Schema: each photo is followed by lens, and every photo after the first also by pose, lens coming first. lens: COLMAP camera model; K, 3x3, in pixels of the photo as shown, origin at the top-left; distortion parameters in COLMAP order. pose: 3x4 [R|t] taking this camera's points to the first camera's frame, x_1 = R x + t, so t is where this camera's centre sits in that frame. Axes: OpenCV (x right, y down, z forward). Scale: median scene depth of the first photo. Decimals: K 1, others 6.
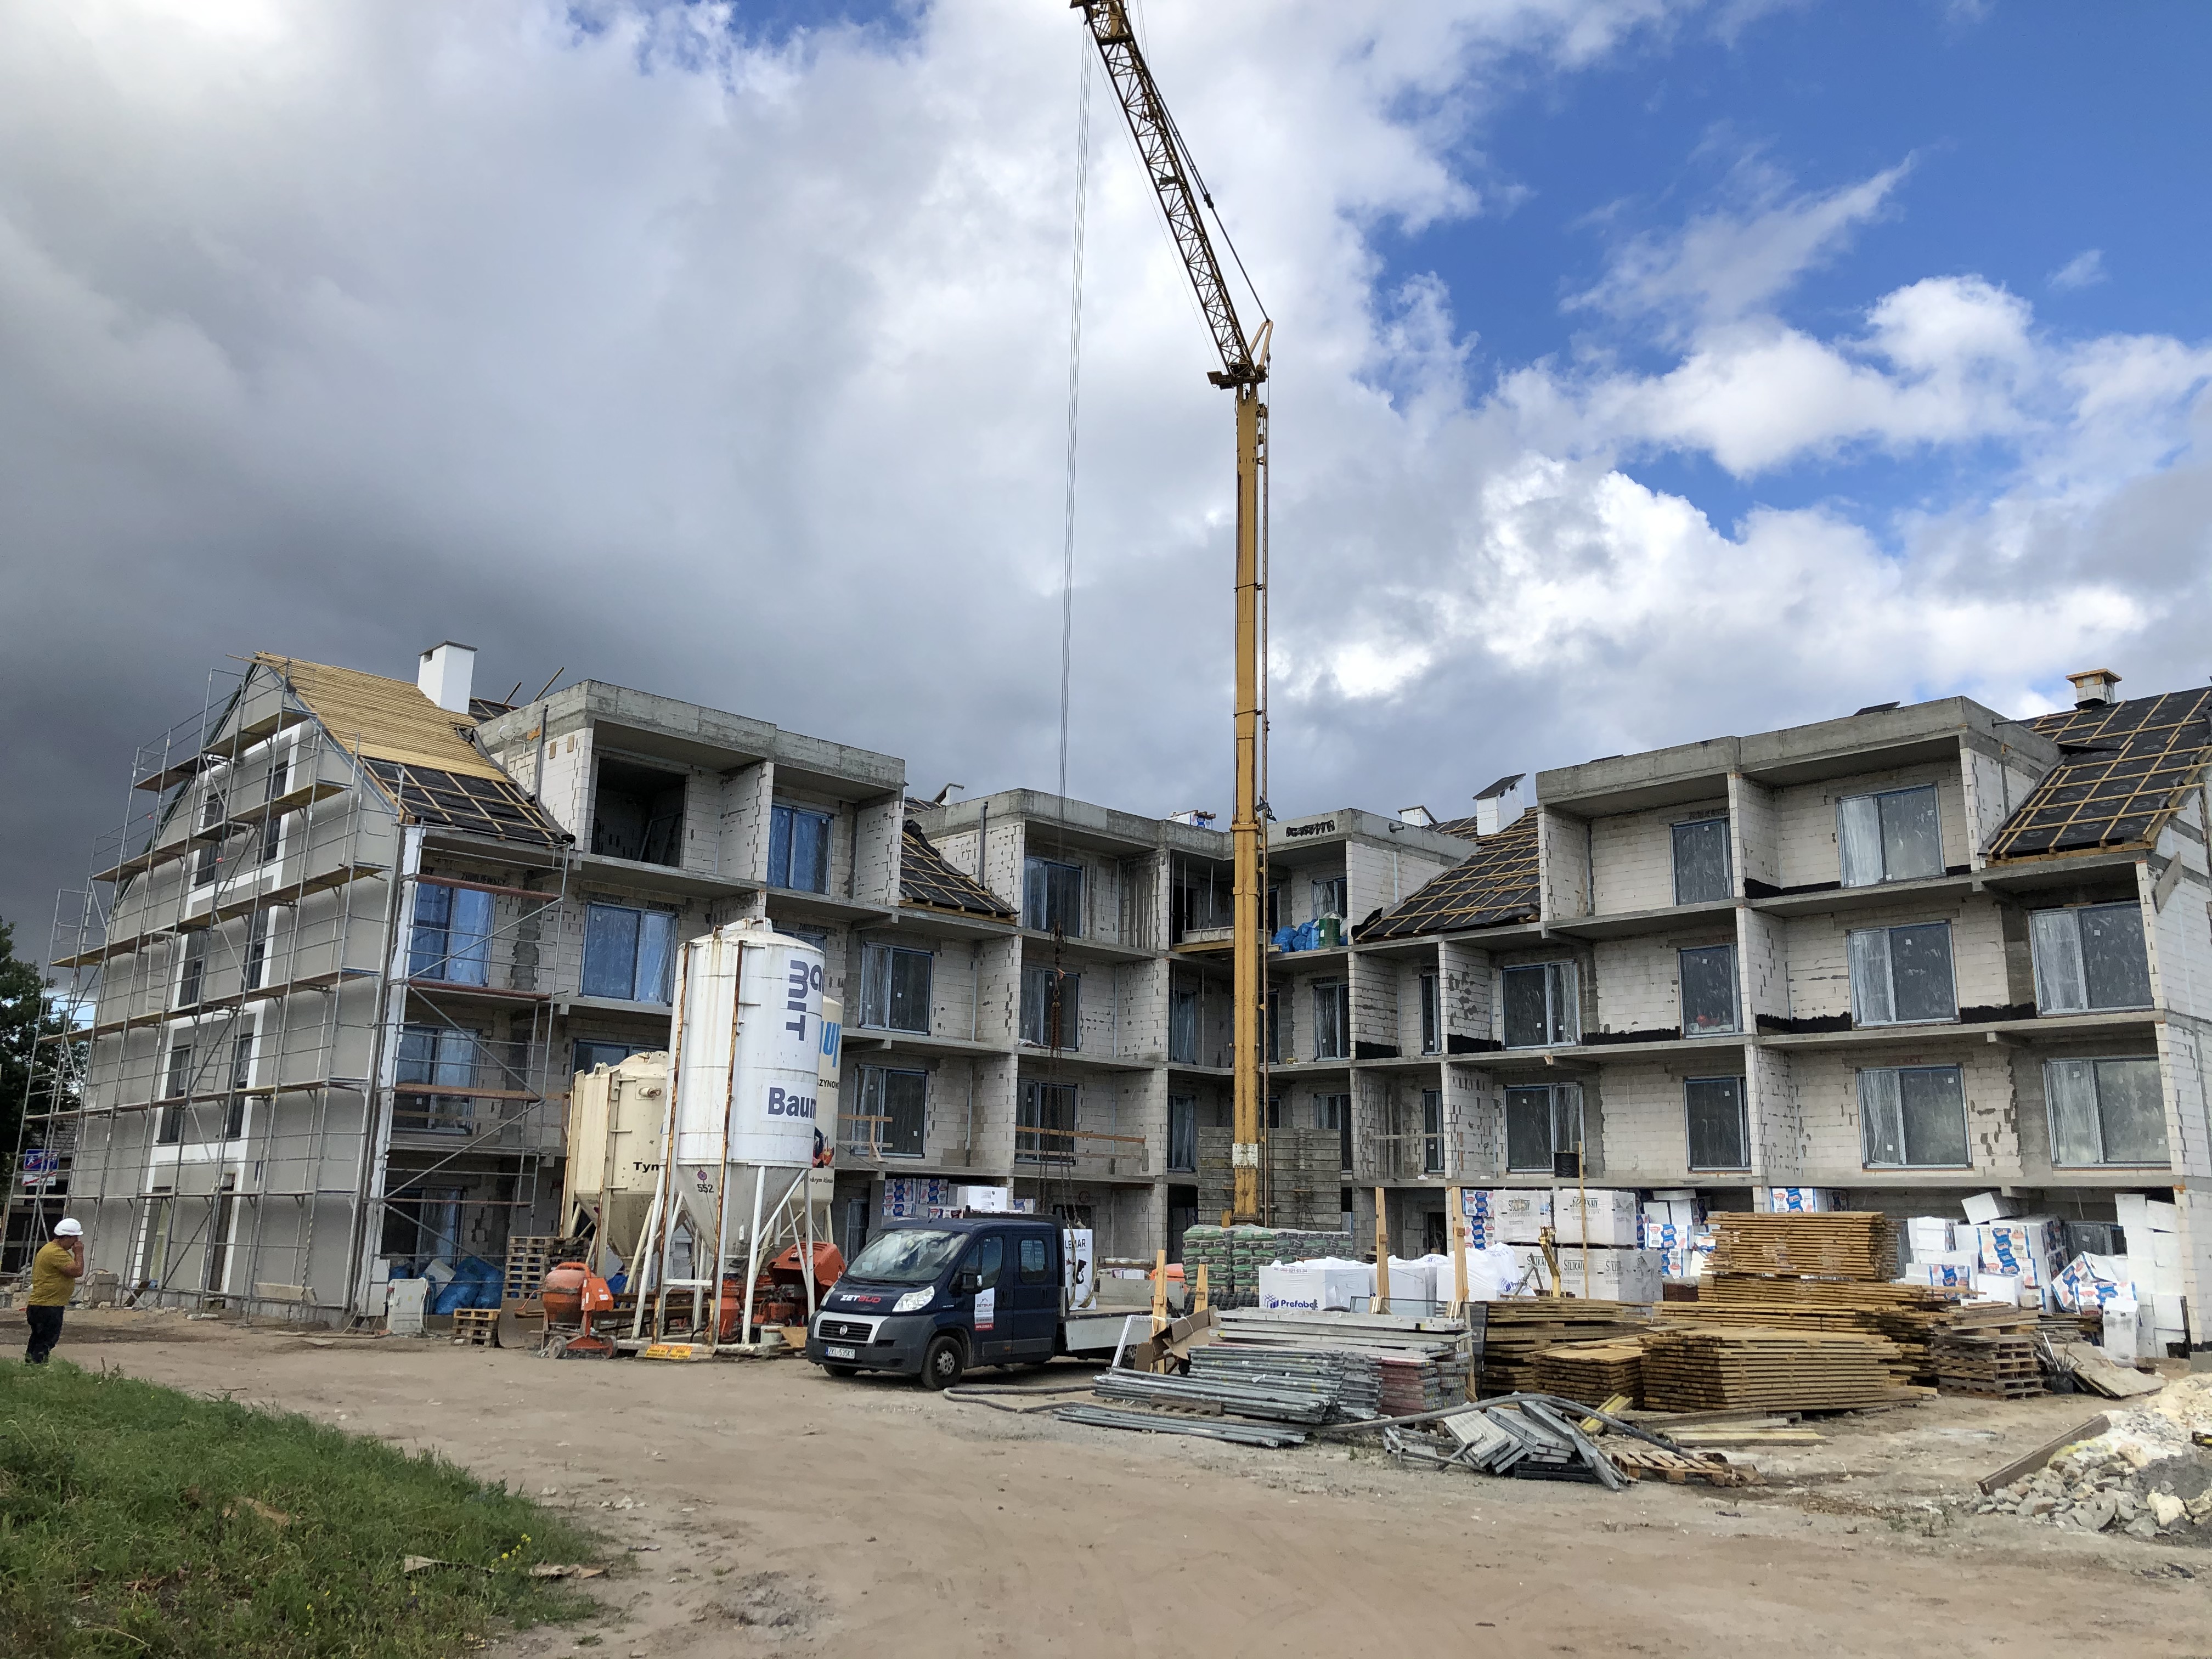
lens RADIAL K [[1815.9, 0, 1106.0], [0, 1815.9, 829.5], [0, 0, 1]] dist [0.007783, 0.000015]
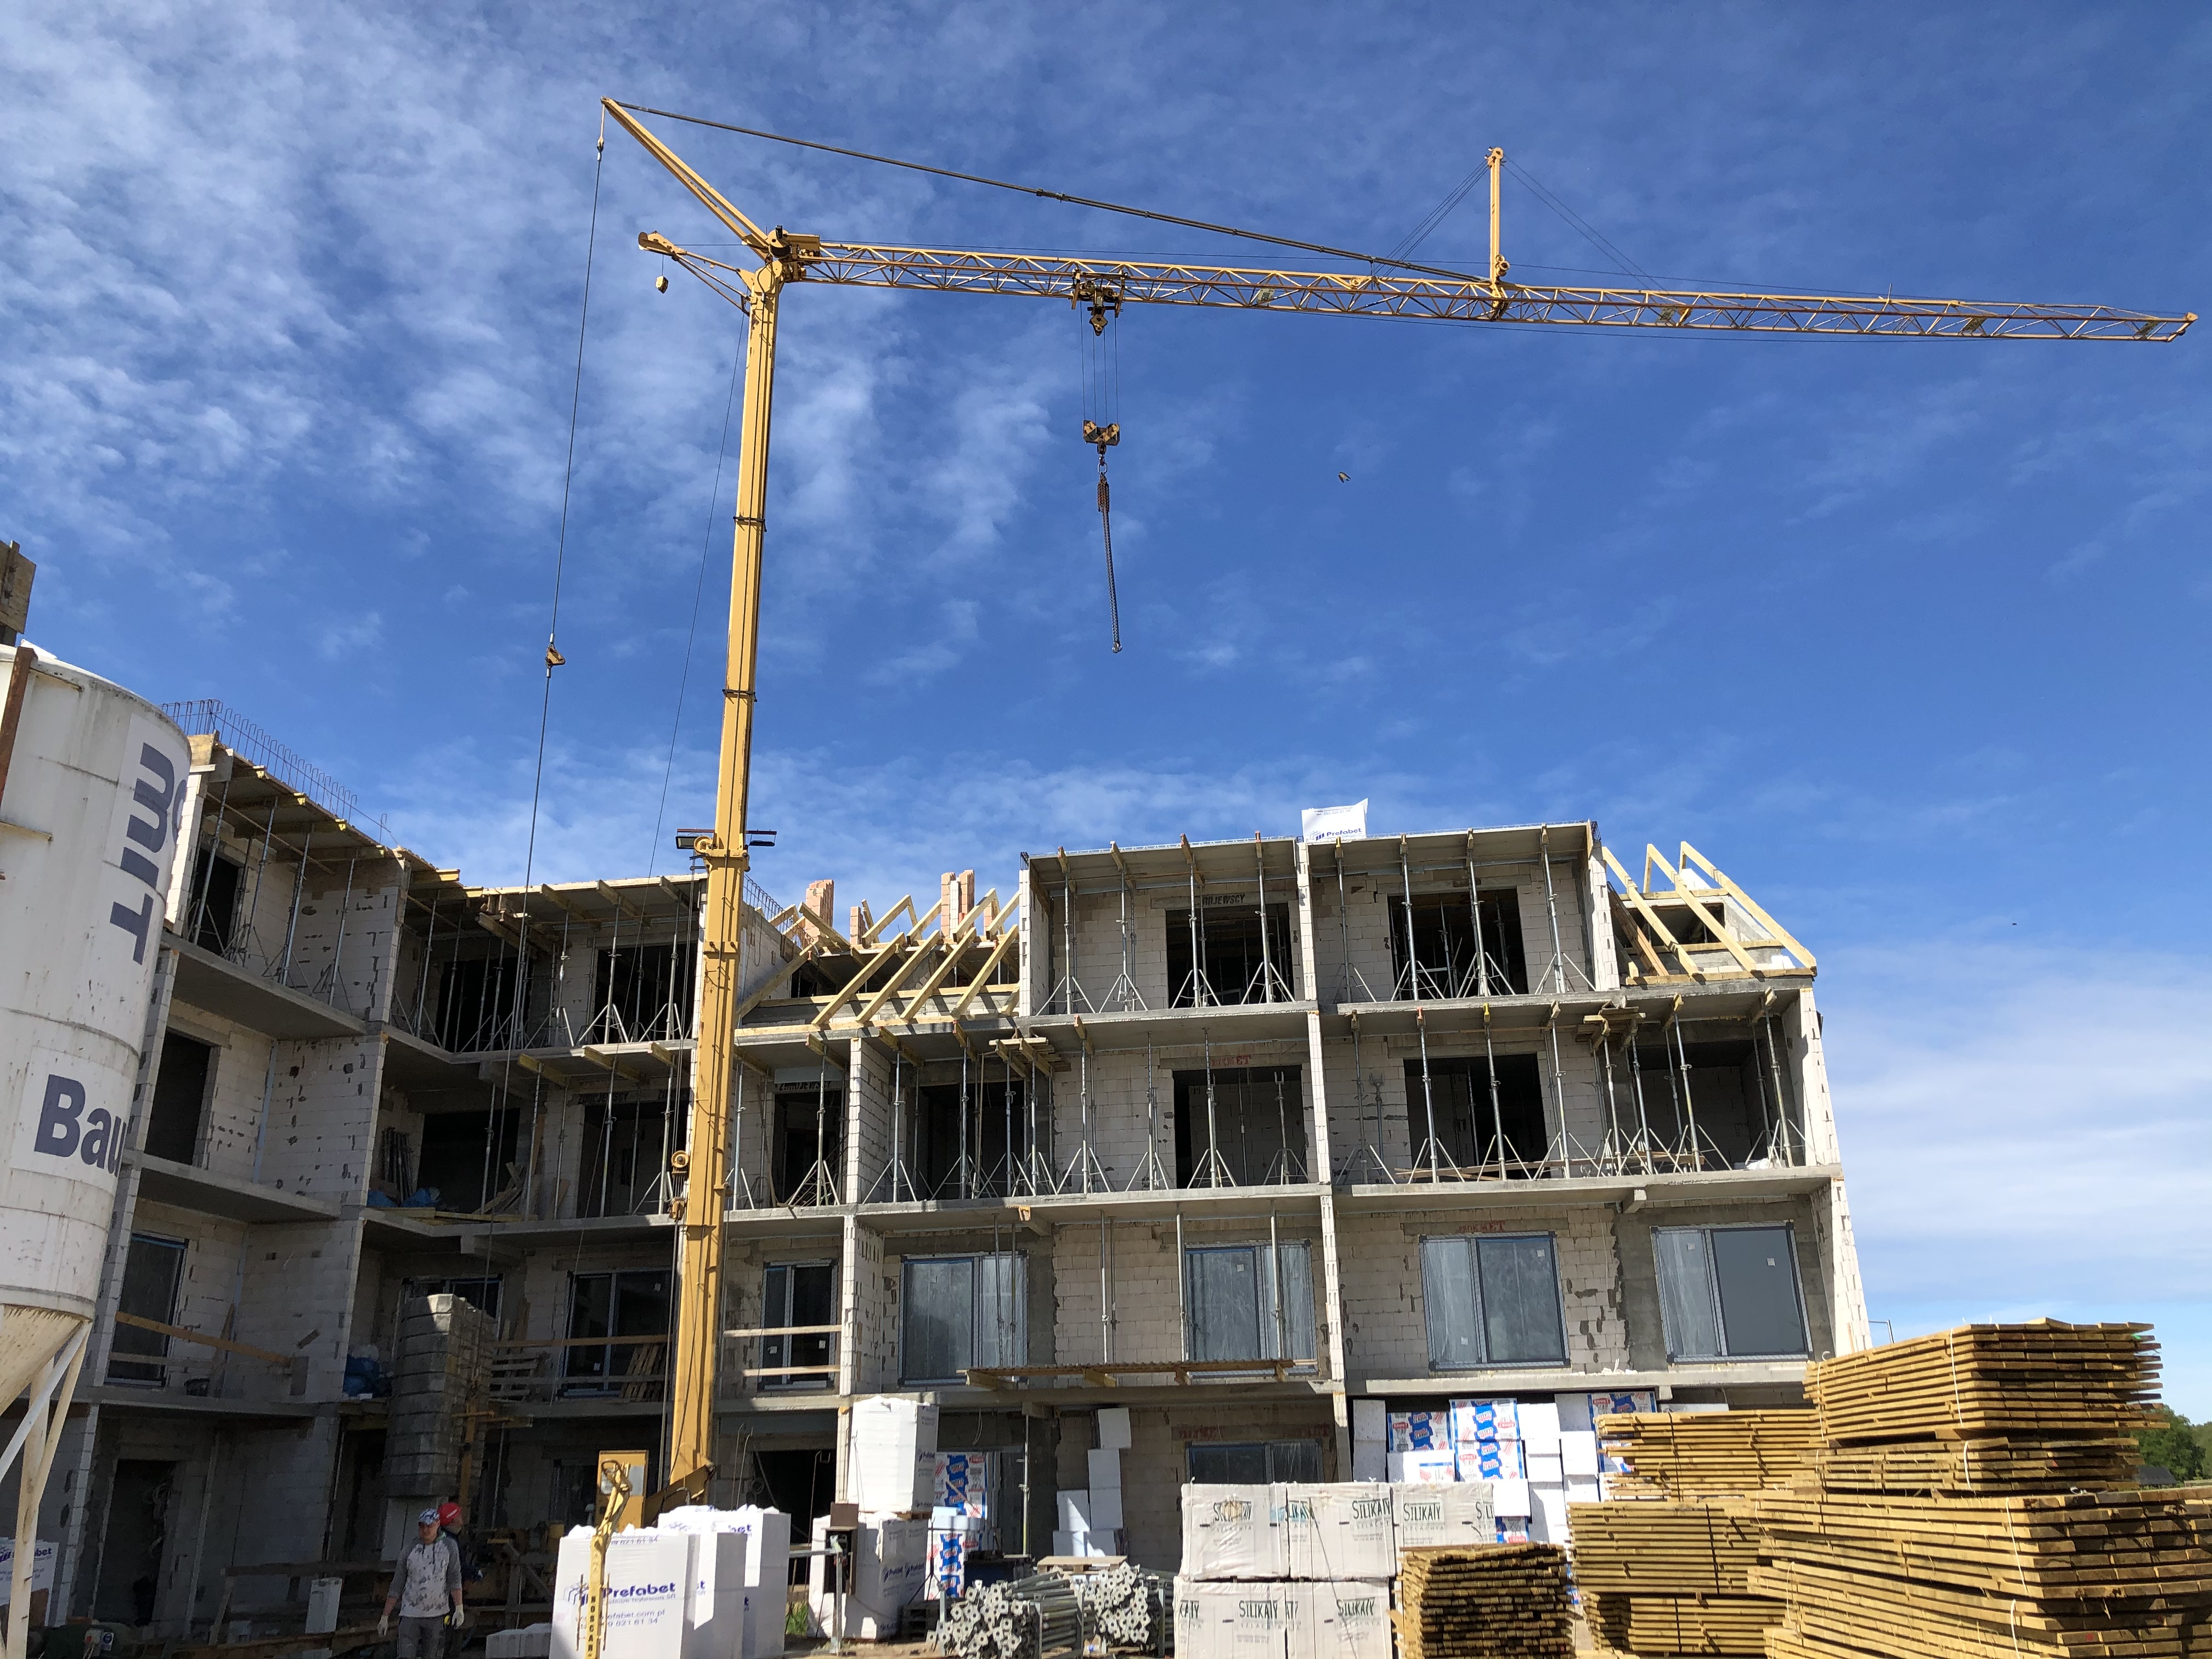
lens RADIAL K [[1815.9, 0, 1106.0], [0, 1815.9, 829.5], [0, 0, 1]] dist [0.007783, 0.000015]
pose [[0.796581, 0.172199, 0.579488, -0.184520], [-0.092978, 0.982066, -0.164017, 0.106170], [-0.597339, 0.076773, 0.798305, 0.474532]]
